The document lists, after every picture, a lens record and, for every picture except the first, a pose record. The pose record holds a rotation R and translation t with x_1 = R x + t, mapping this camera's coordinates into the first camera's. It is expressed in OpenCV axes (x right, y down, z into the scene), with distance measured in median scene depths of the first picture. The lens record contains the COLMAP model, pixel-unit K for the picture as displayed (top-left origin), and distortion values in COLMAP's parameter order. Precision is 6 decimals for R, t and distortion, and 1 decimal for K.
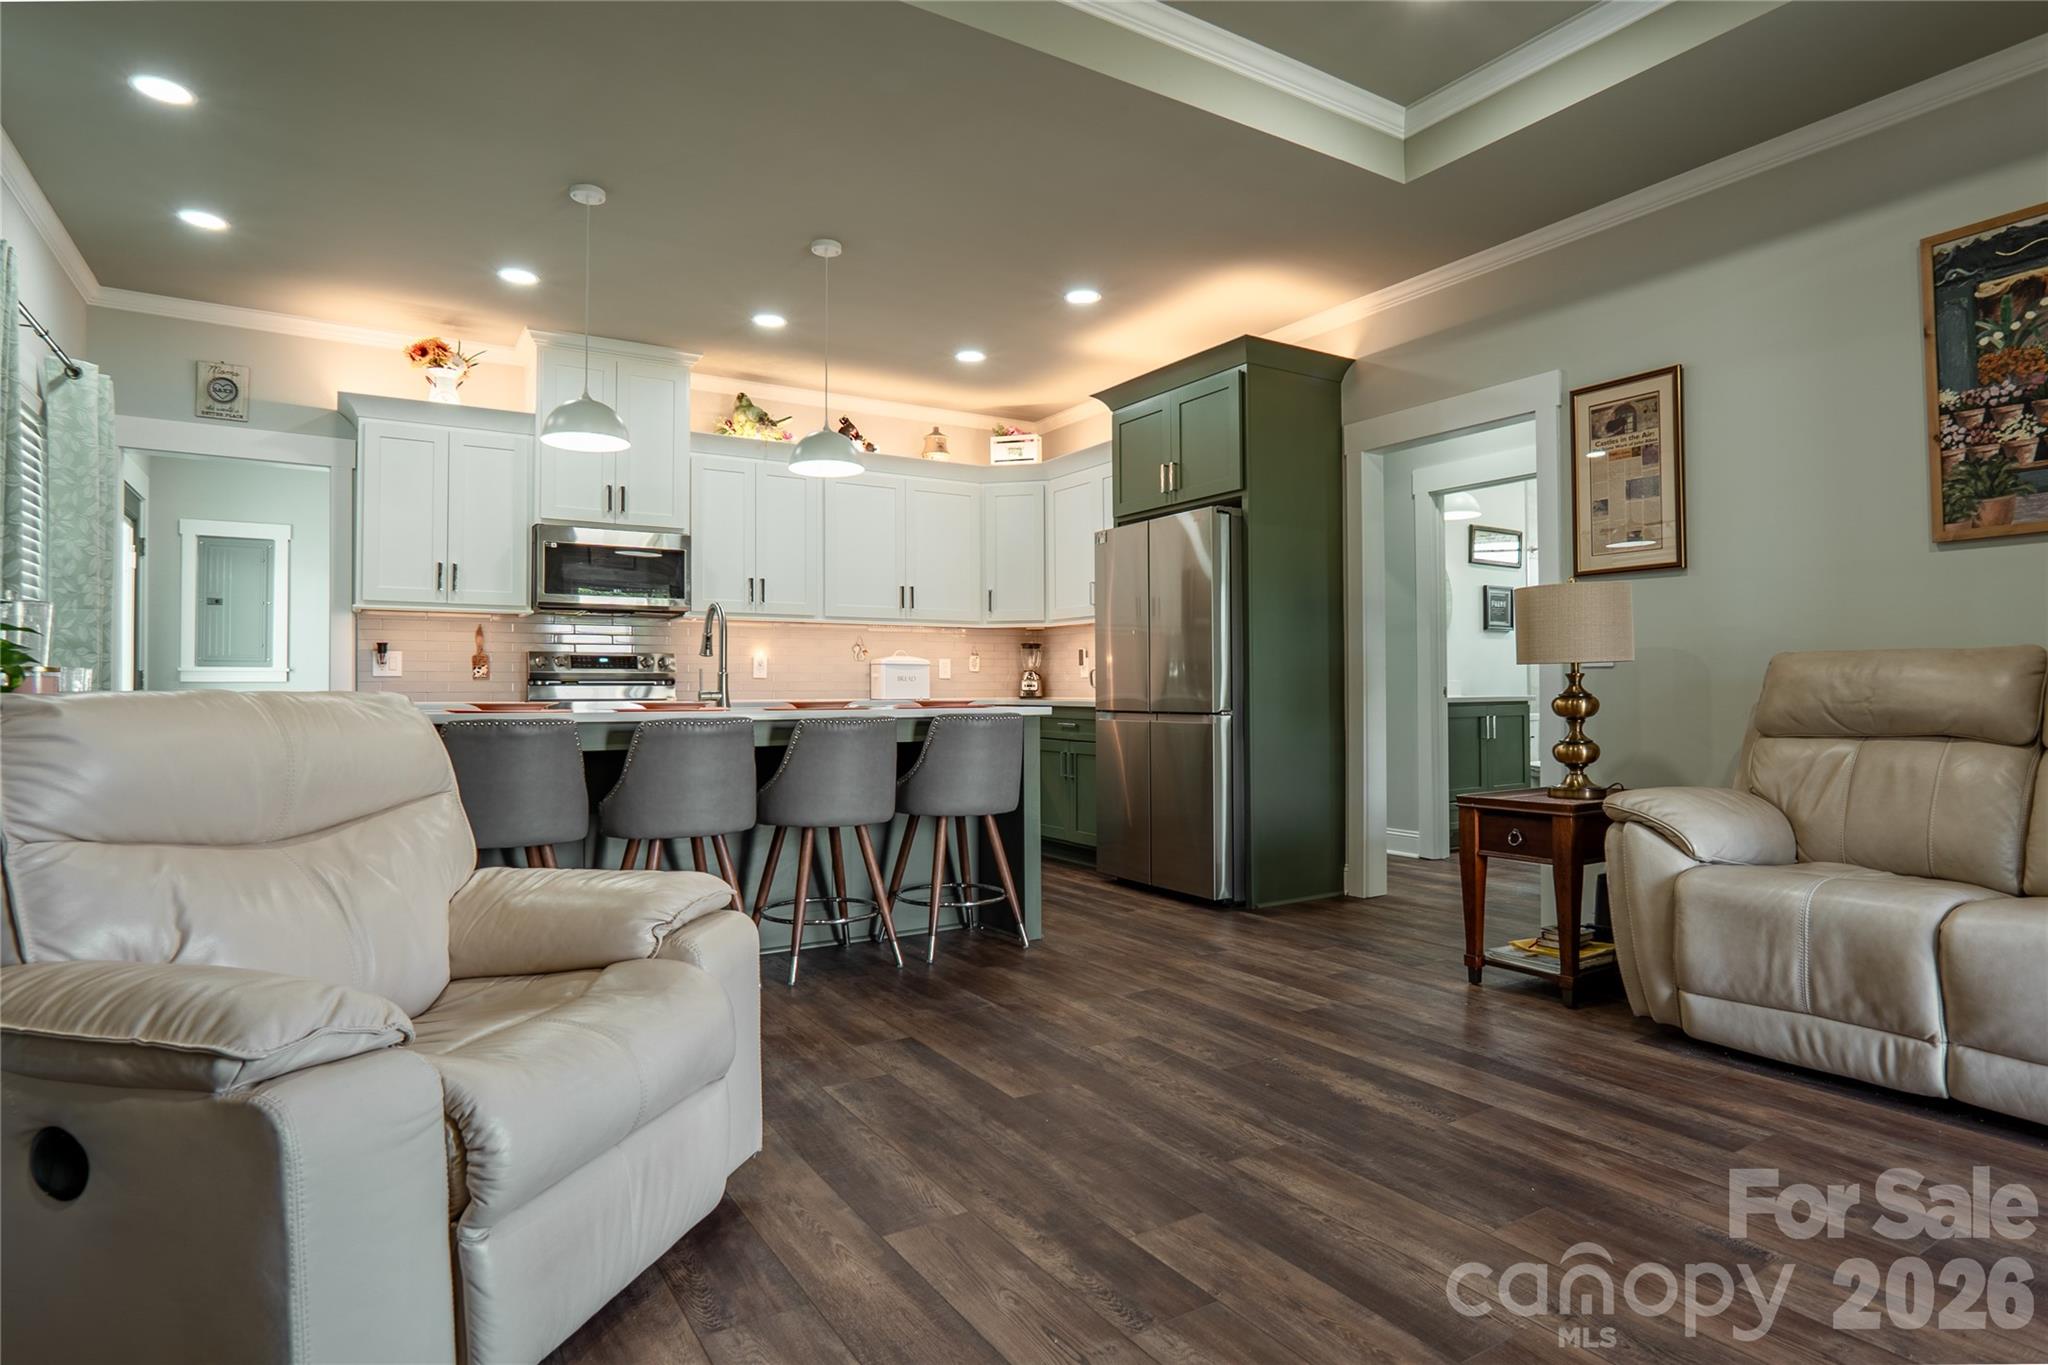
lens RADIAL K [[1098.1, 0, 1024.3], [0, 1098.1, 671.1], [0, 0, 1]] dist [-0.029112, 0.001991]
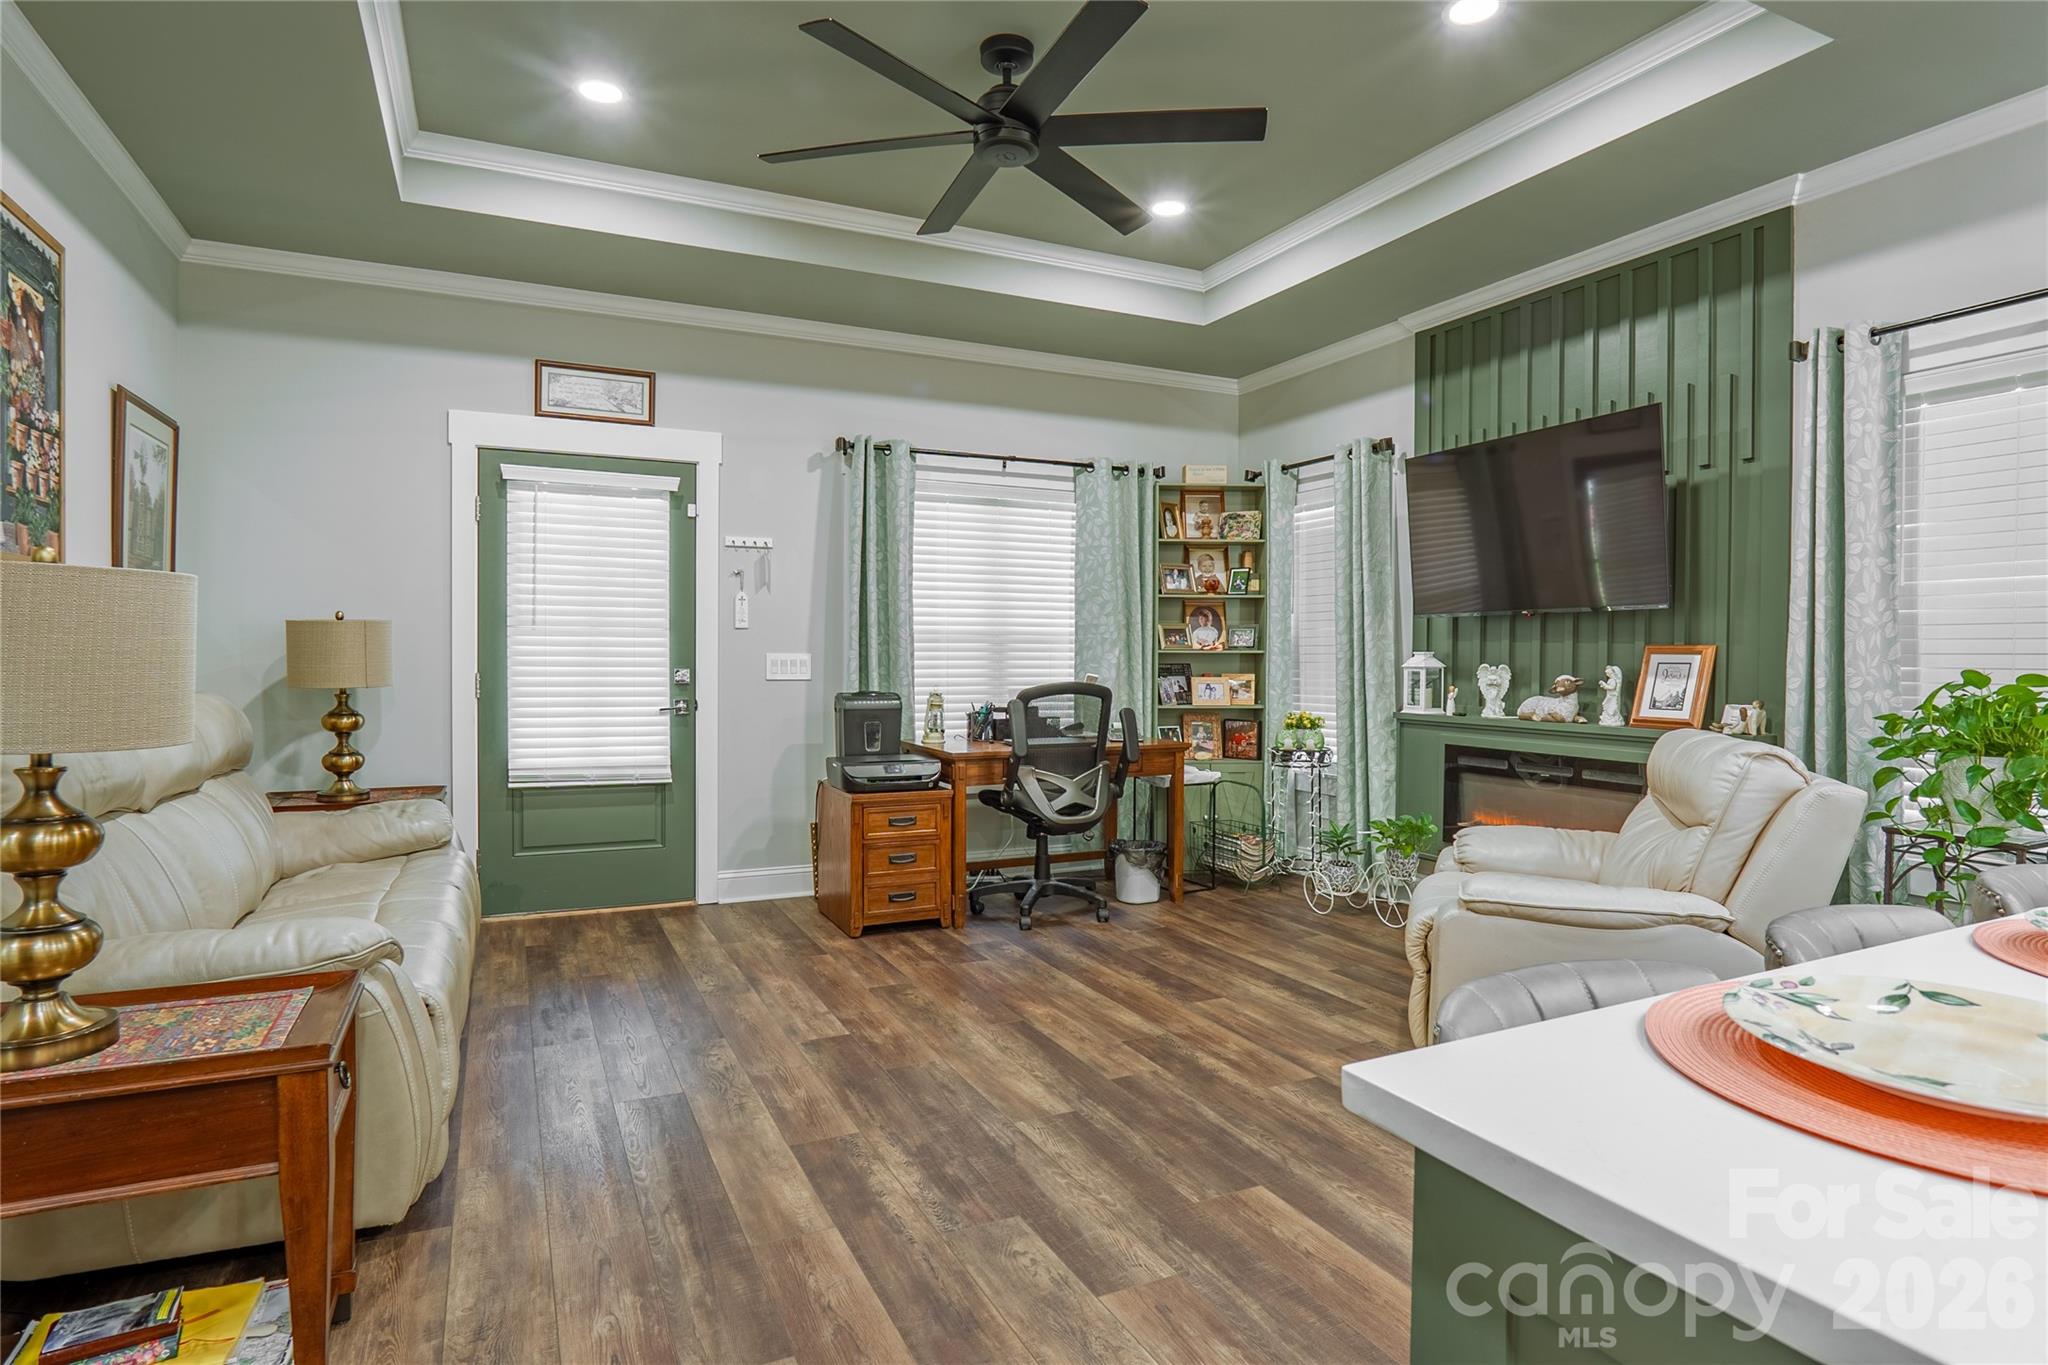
lens RADIAL K [[1088.5, 0, 1023.9], [0, 1088.5, 674.7], [0, 0, 1]] dist [-0.033232, 0.008549]
pose [[-0.994220, -0.002518, 0.107335, 0.046943], [-0.002438, 0.999997, 0.000871, -0.025572], [-0.107337, 0.000604, -0.994223, 0.959552]]
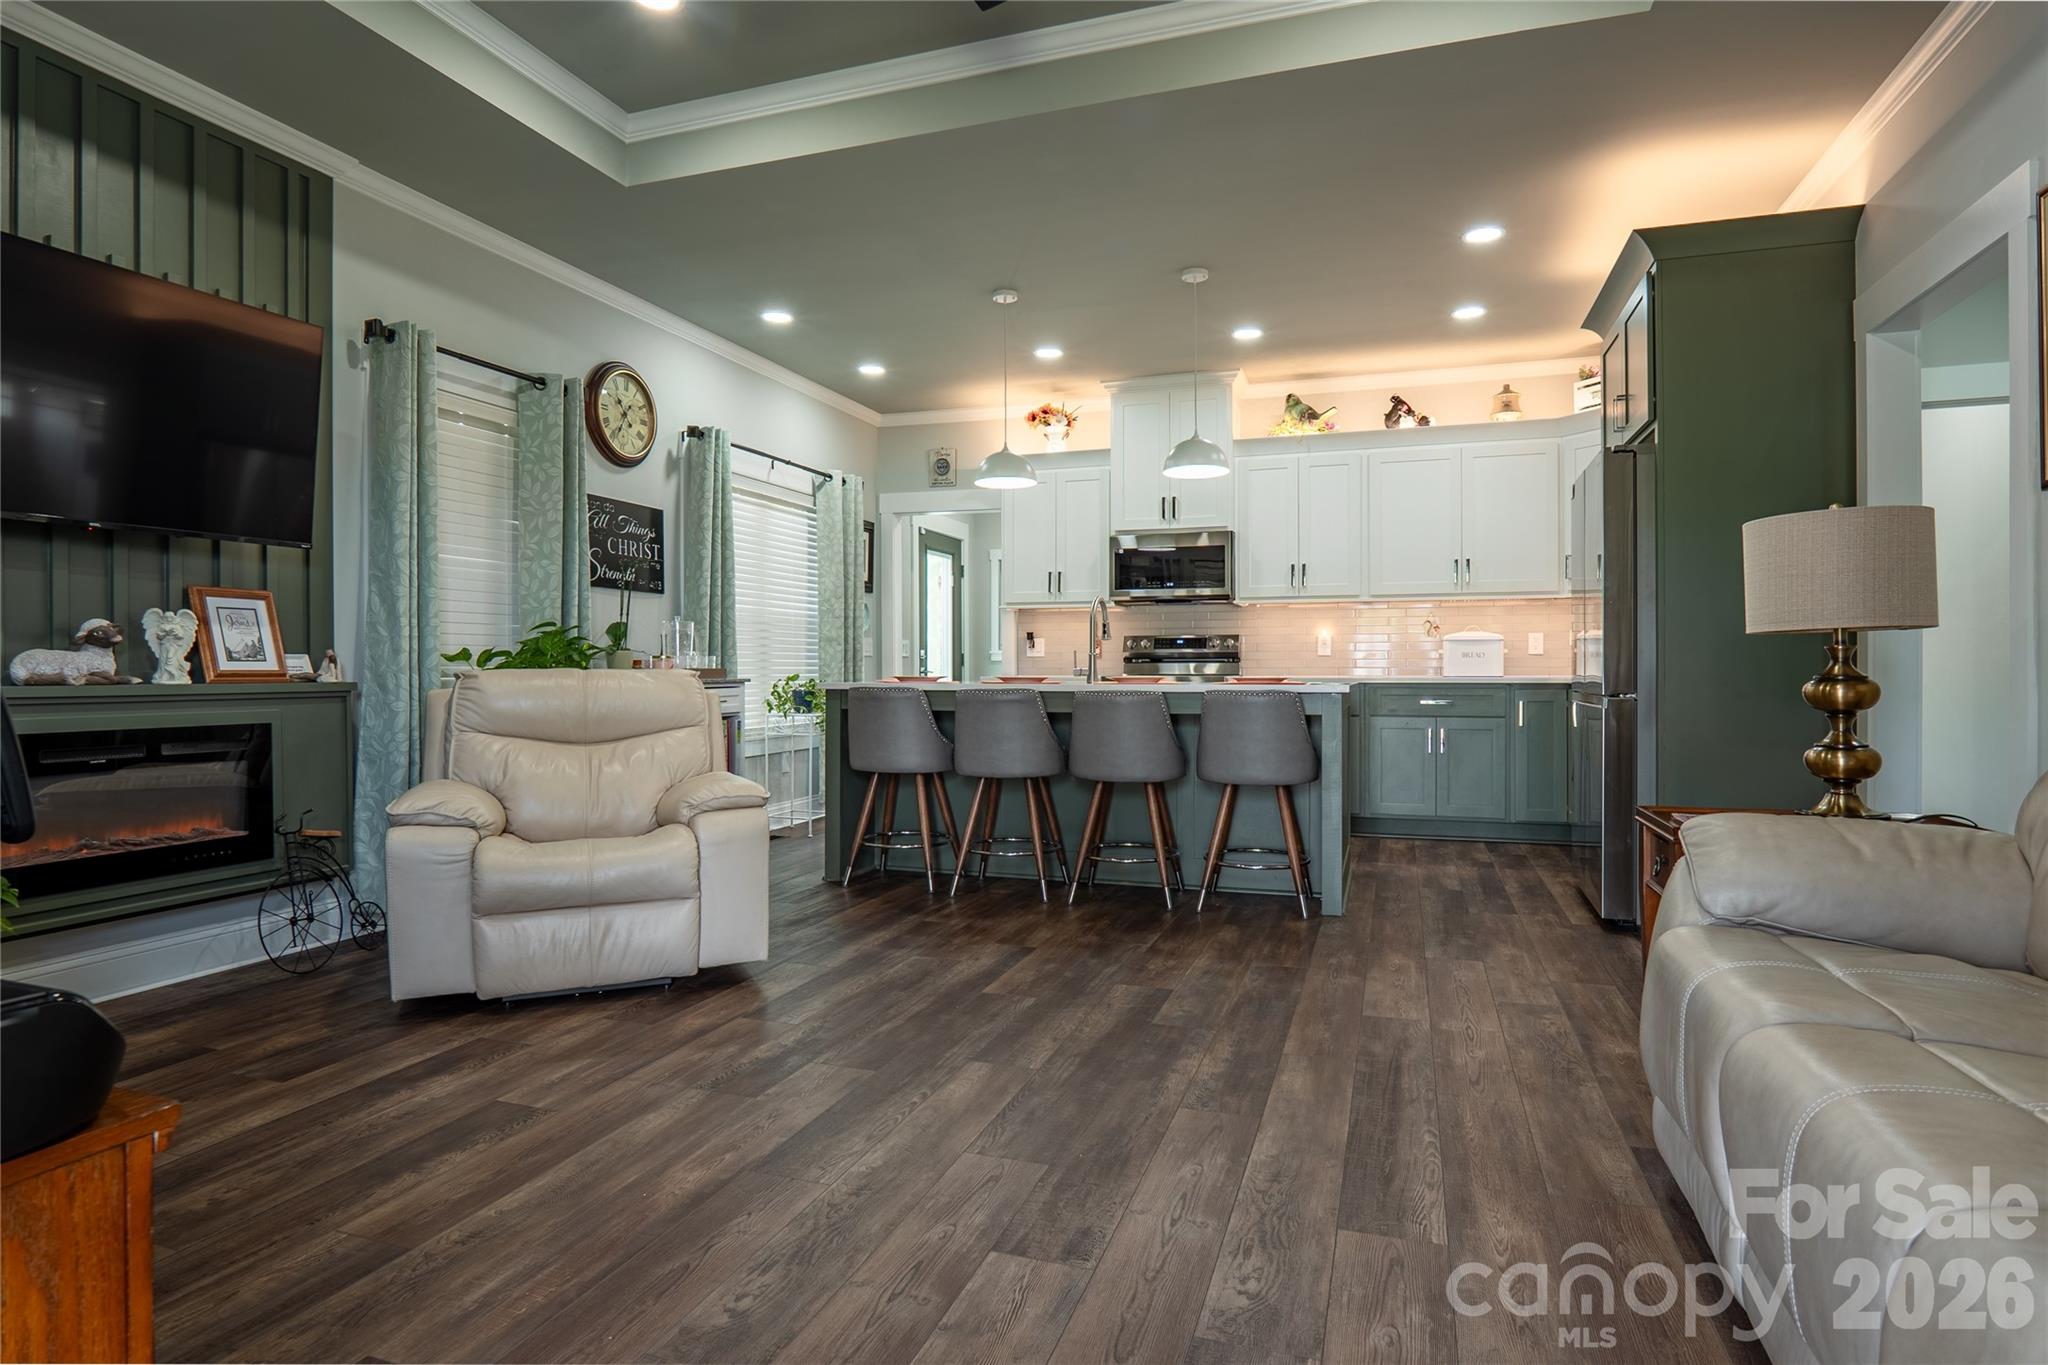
lens RADIAL K [[1088.5, 0, 1023.9], [0, 1088.5, 674.7], [0, 0, 1]] dist [-0.033232, 0.008549]
pose [[0.627994, 0.007151, -0.778186, 0.489392], [0.013561, 0.999705, 0.020130, -0.000332], [0.778100, -0.023195, 0.627712, 0.127908]]
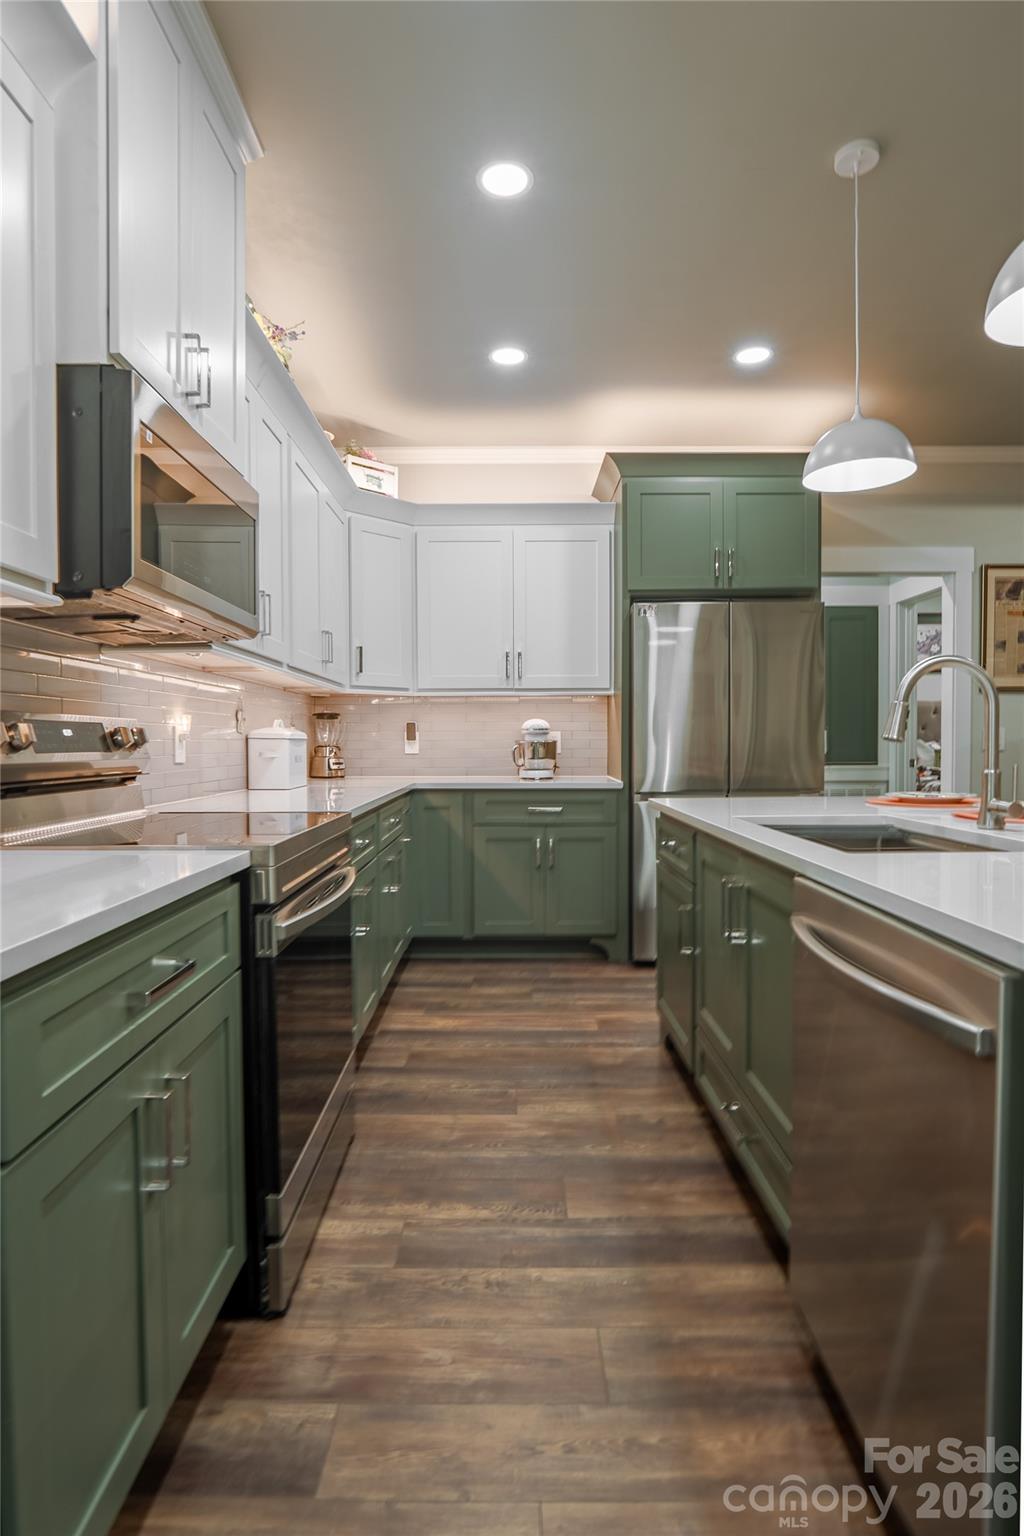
lens RADIAL K [[816.4, 0, 507.8], [0, 816.4, 769.7], [0, 0, 1]] dist [-0.033232, 0.008549]
pose [[0.536012, -0.026577, 0.843792, -0.624150], [-0.011246, 0.999191, 0.038615, -0.010346], [-0.844136, -0.030187, 0.535279, 0.761173]]
